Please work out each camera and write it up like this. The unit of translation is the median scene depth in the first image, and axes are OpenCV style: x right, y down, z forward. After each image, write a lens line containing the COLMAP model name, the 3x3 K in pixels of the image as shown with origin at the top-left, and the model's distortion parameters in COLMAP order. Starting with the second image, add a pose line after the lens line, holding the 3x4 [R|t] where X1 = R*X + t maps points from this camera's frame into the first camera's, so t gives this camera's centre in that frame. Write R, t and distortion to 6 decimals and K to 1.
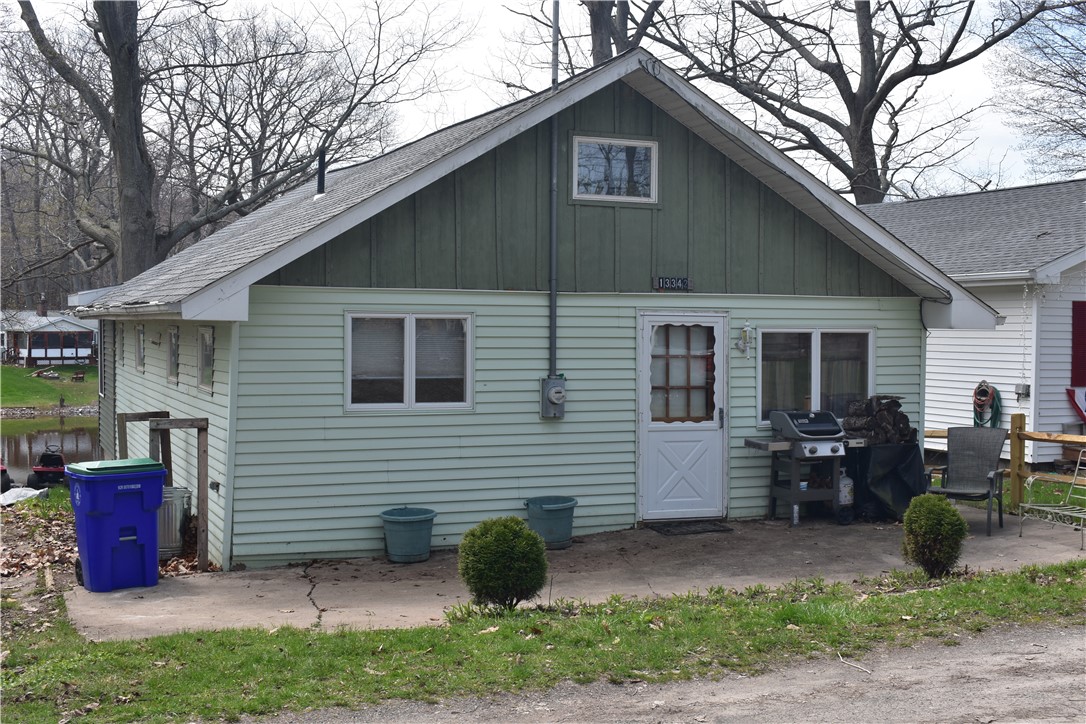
lens RADIAL K [[1383.6, 0, 541.8], [0, 1383.6, 363.1], [0, 0, 1]] dist [-0.075354, 0.000000]
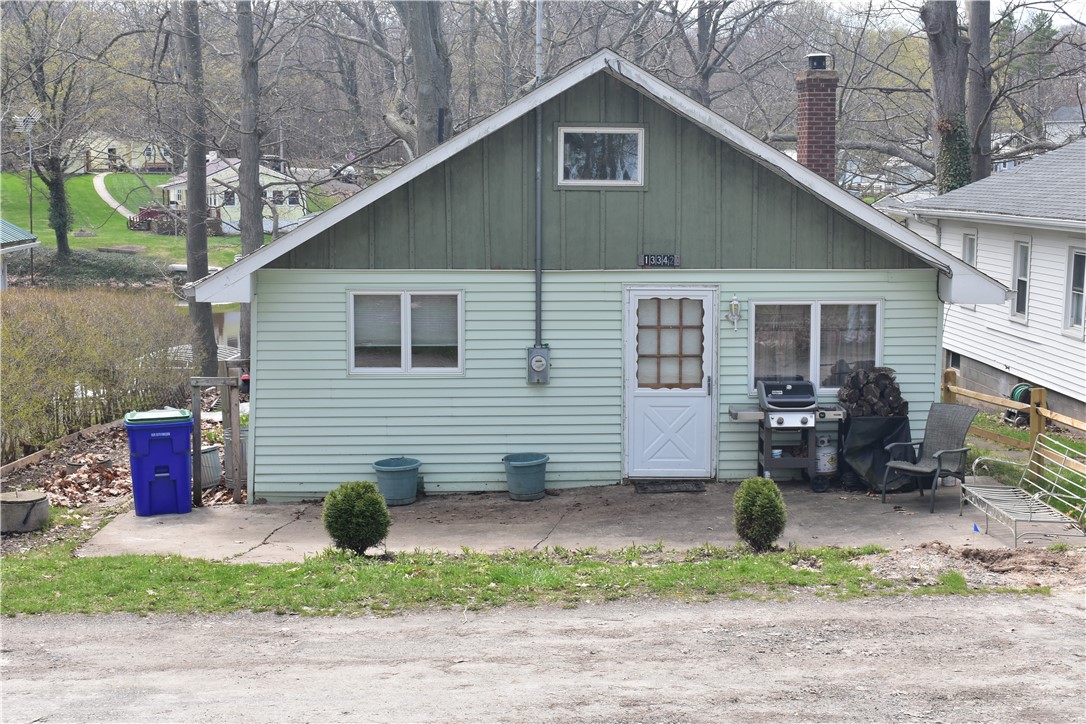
lens RADIAL K [[1714.2, 0, 543.6], [0, 1714.2, 360.5], [0, 0, 1]] dist [-0.049164, 0.000000]
pose [[0.942539, 0.032324, -0.332528, 0.459701], [-0.004108, 0.996355, 0.085210, -0.093900], [0.334070, -0.078948, 0.939236, -0.288533]]
